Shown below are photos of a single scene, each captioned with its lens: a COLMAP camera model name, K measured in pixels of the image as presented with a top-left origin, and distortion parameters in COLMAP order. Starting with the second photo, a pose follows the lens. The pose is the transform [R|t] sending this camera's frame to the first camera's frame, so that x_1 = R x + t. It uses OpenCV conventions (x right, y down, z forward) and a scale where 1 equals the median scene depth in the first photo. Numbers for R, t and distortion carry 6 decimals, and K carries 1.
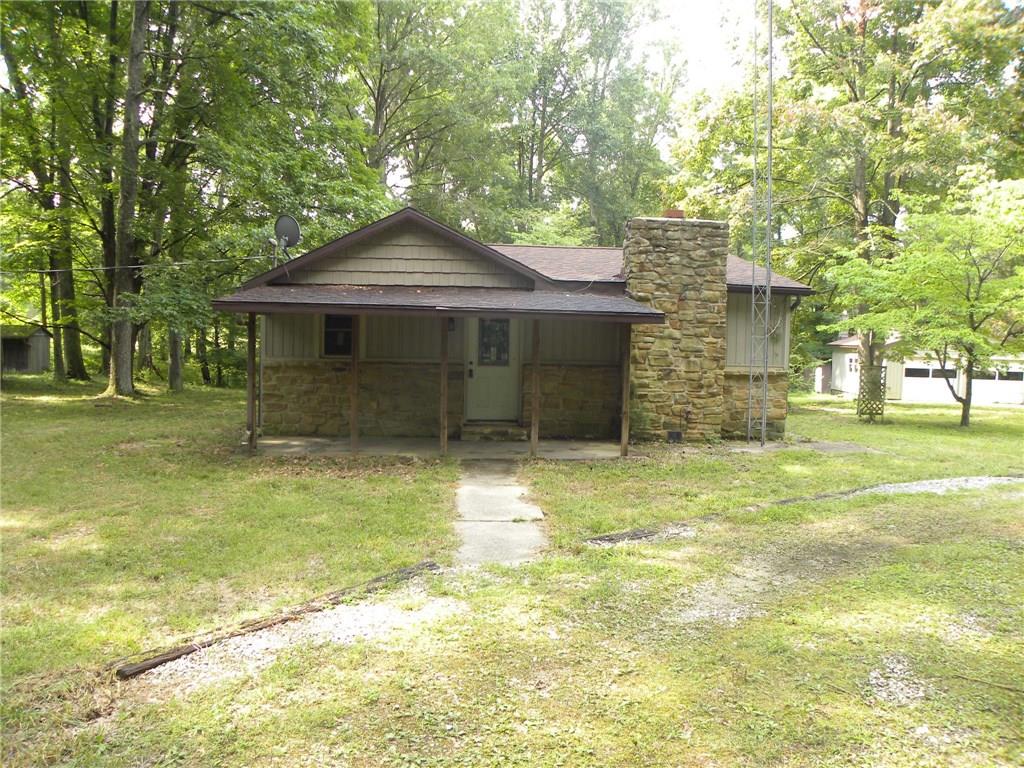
lens RADIAL K [[828.7, 0, 512.0], [0, 828.7, 384.0], [0, 0, 1]] dist [-0.152751, 0.125125]
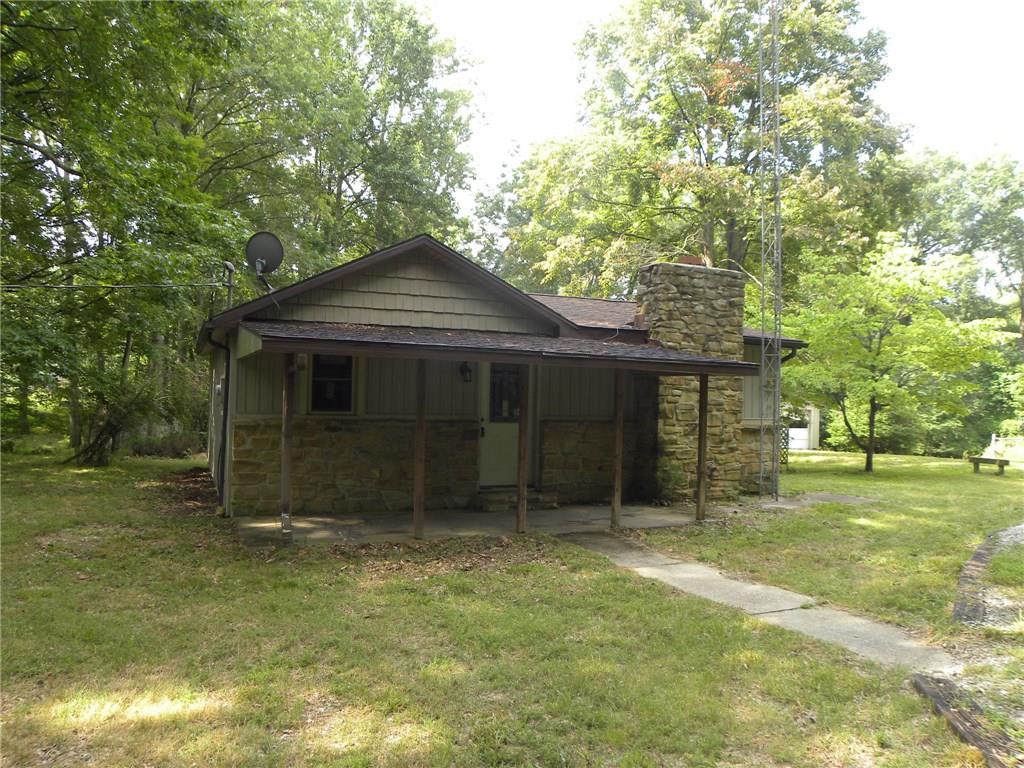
lens RADIAL K [[828.7, 0, 512.0], [0, 828.7, 384.0], [0, 0, 1]] dist [-0.152751, 0.125125]
pose [[0.930263, 0.006323, 0.366838, -0.347723], [0.018011, 0.997859, -0.062875, -0.008134], [-0.366450, 0.065097, 0.928158, 0.199585]]
